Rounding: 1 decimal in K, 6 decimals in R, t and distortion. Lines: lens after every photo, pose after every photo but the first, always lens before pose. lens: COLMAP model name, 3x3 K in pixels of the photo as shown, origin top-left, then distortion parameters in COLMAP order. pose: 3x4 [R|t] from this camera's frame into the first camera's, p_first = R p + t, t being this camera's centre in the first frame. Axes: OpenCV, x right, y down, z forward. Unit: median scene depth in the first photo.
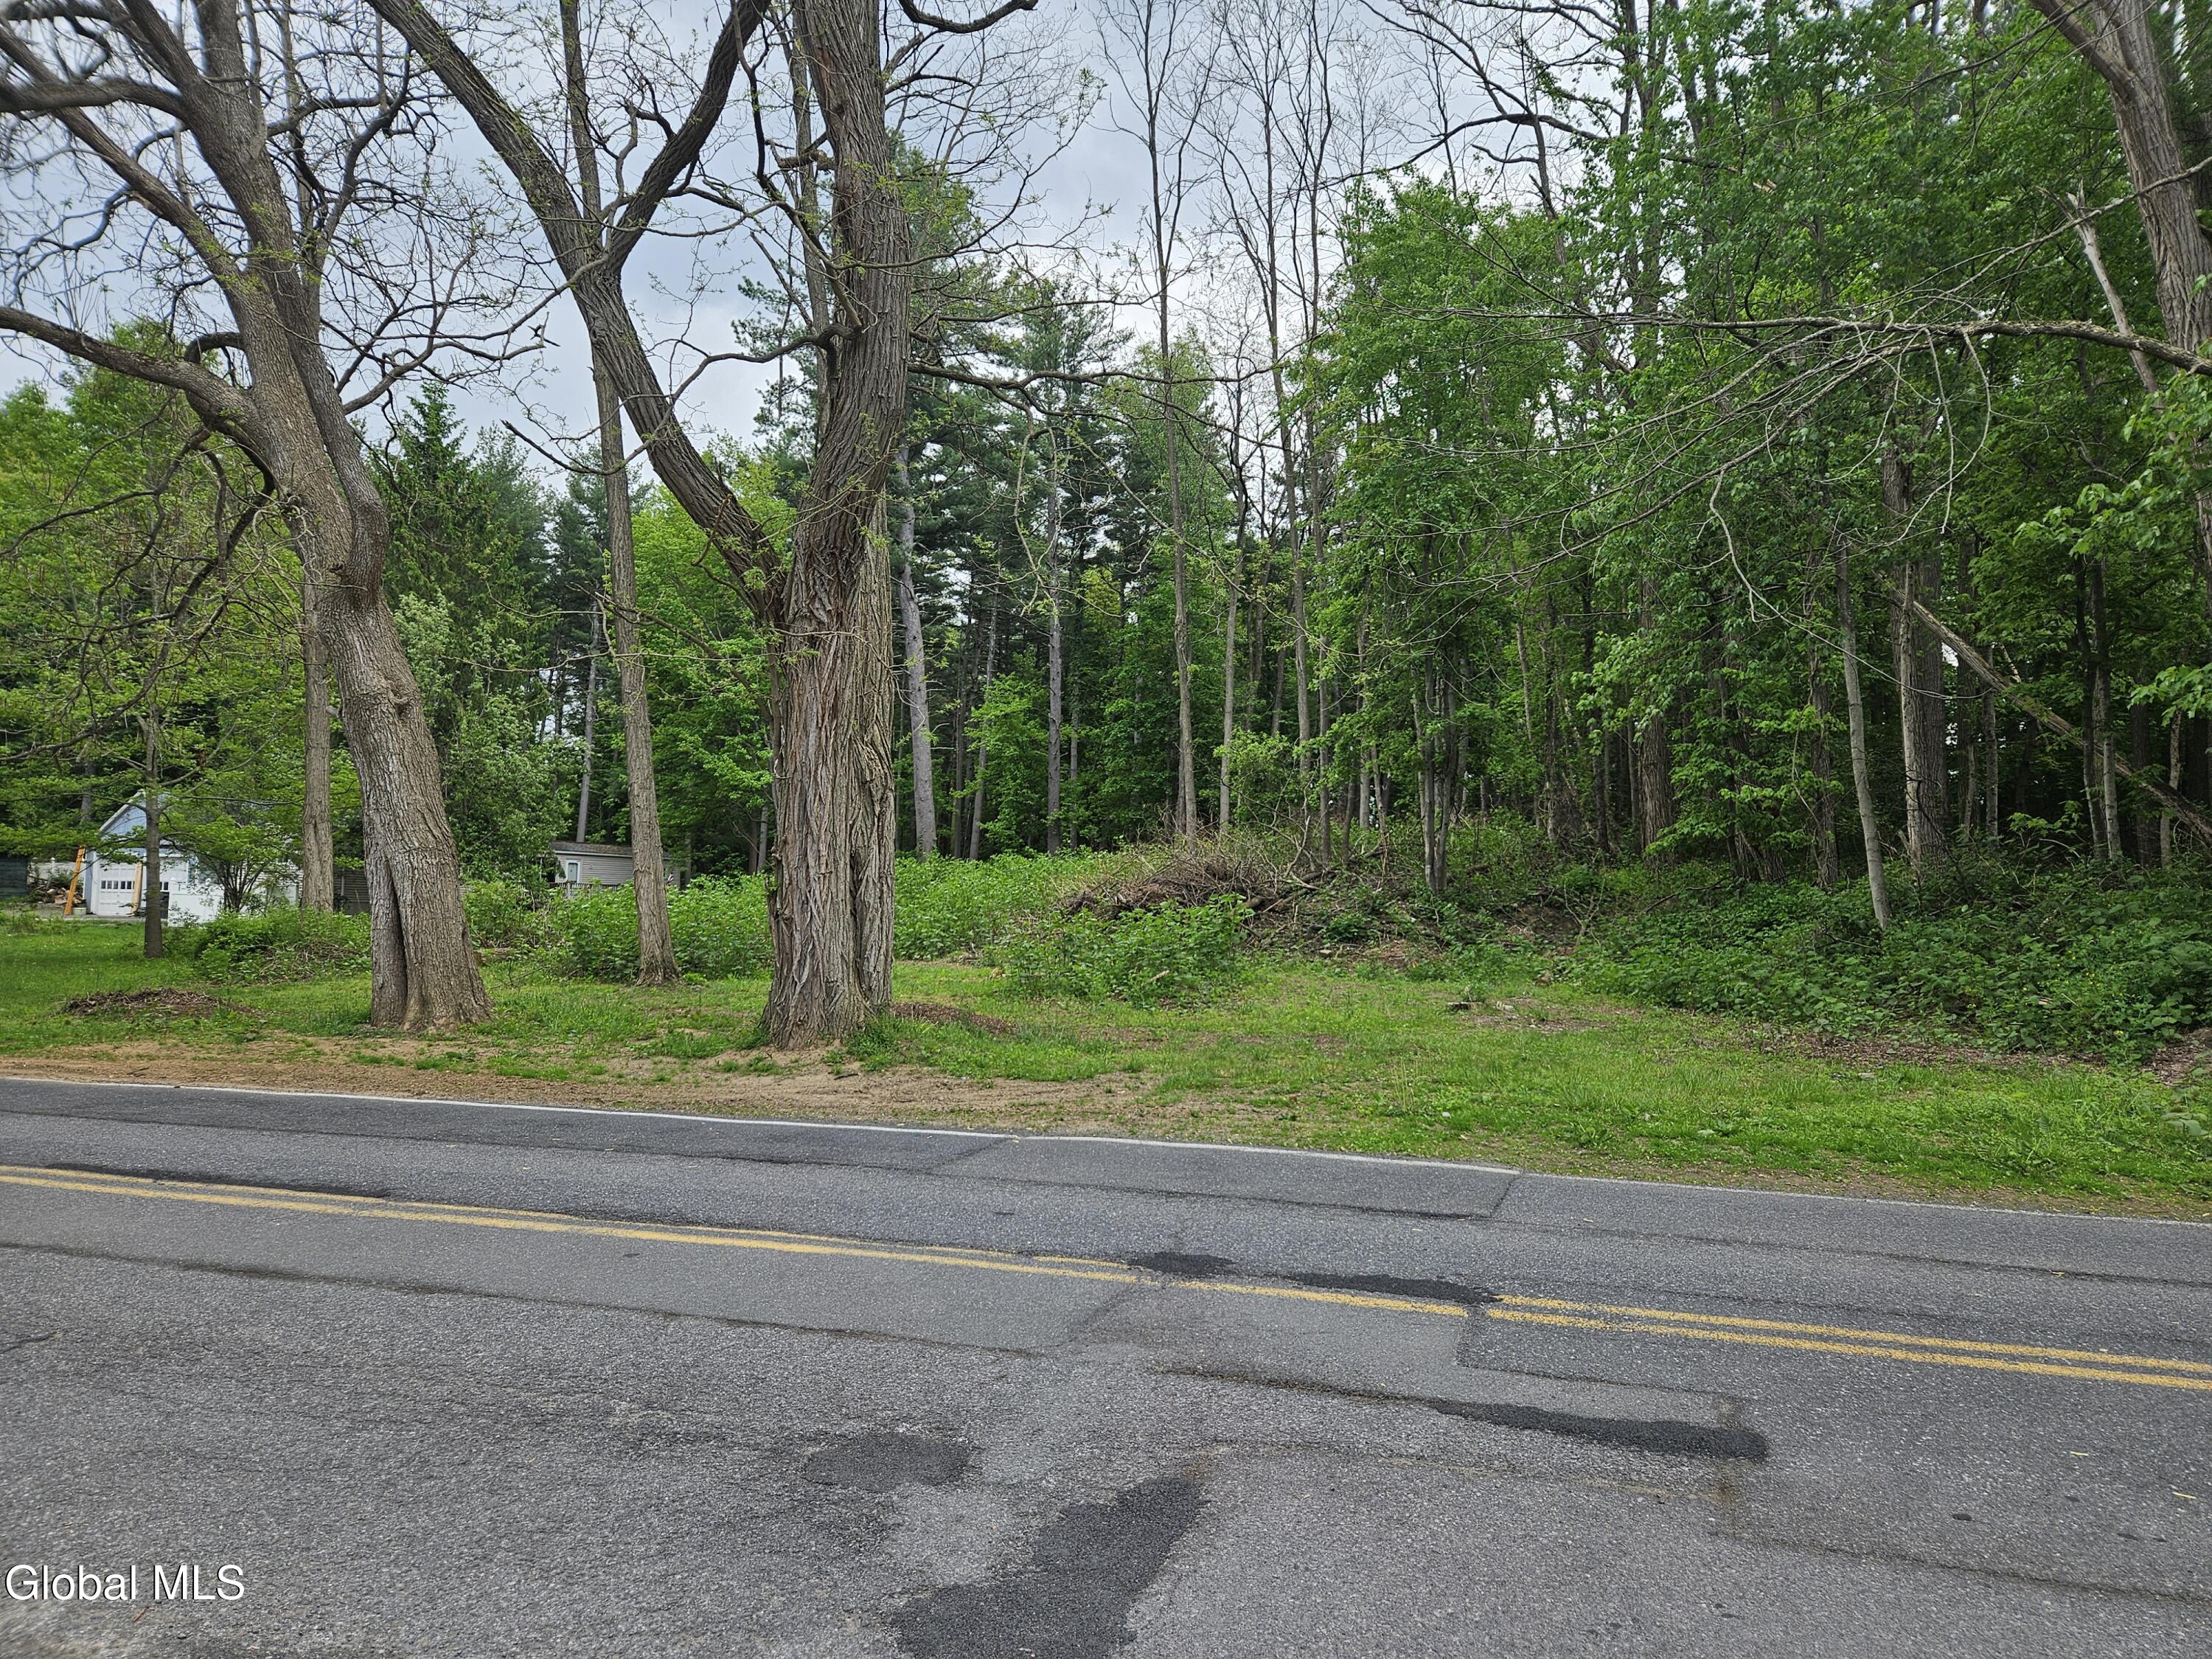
lens RADIAL K [[1491.4, 0, 1106.0], [0, 1491.4, 829.5], [0, 0, 1]] dist [0.032583, -0.001547]
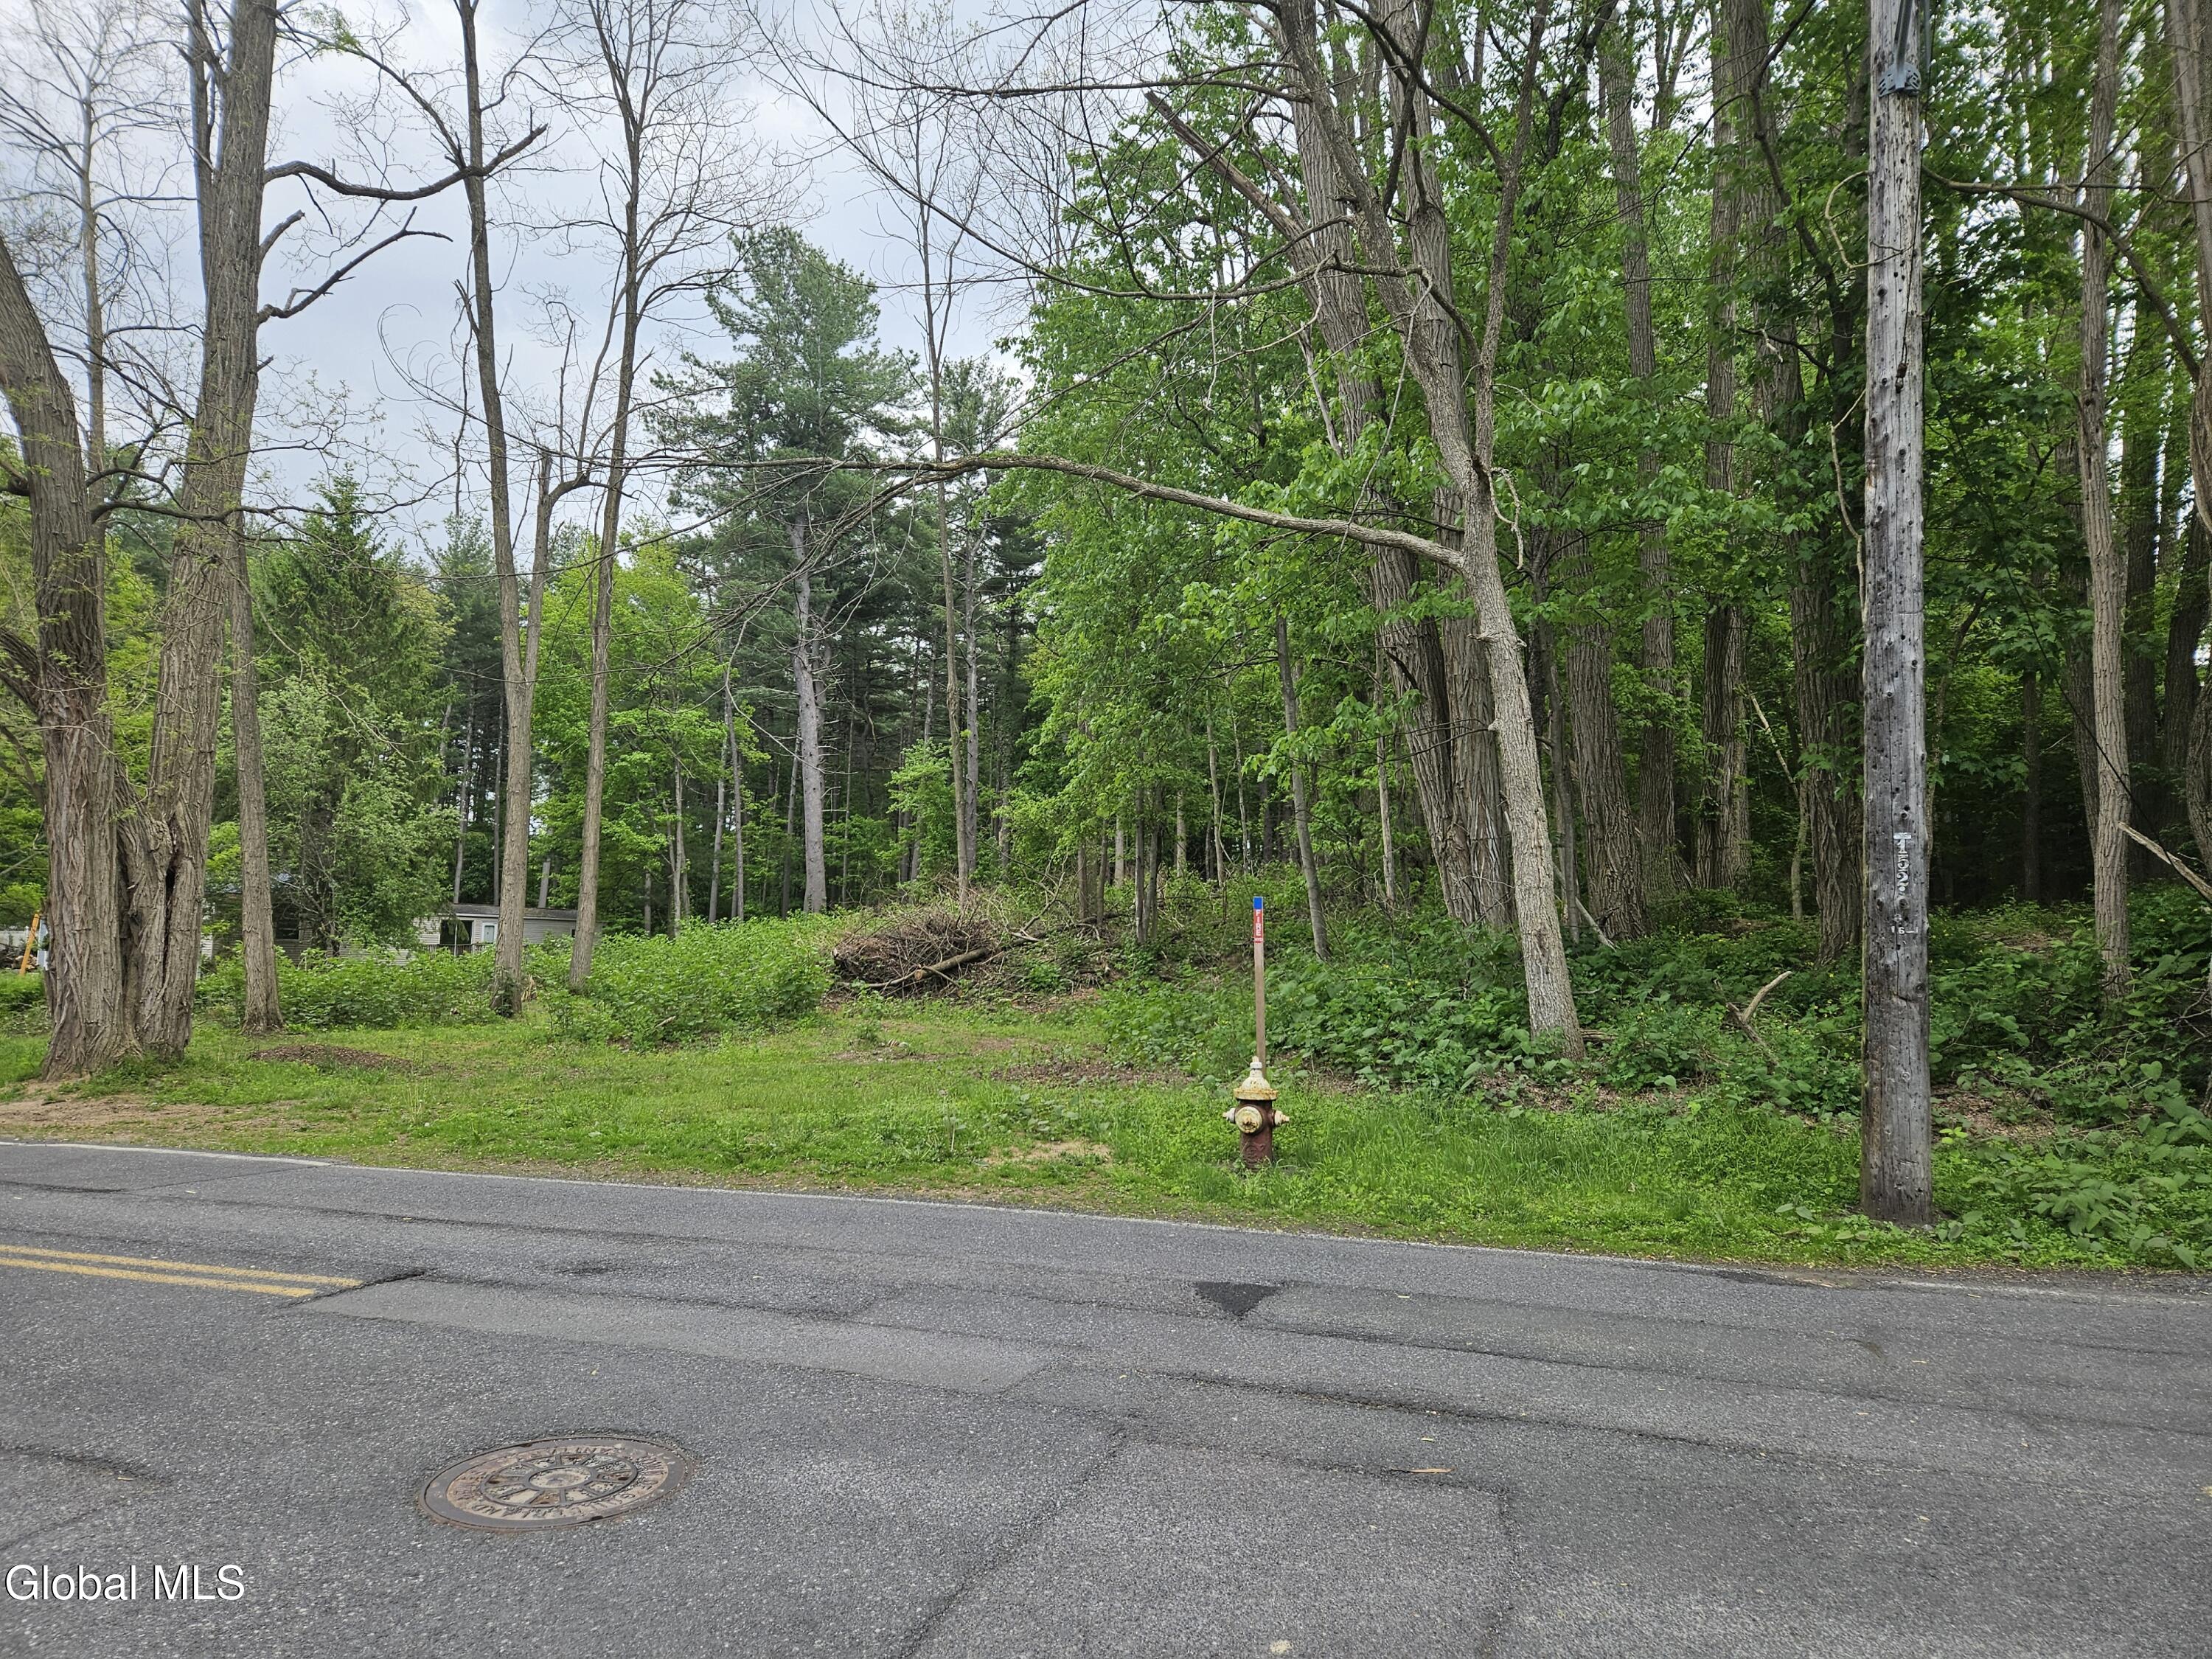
lens RADIAL K [[1491.4, 0, 1106.0], [0, 1491.4, 829.5], [0, 0, 1]] dist [0.032583, -0.001547]
pose [[0.998573, -0.013194, -0.051744, 0.145671], [0.011203, 0.999193, -0.038578, 0.001098], [0.052211, 0.037943, 0.997915, -0.031991]]
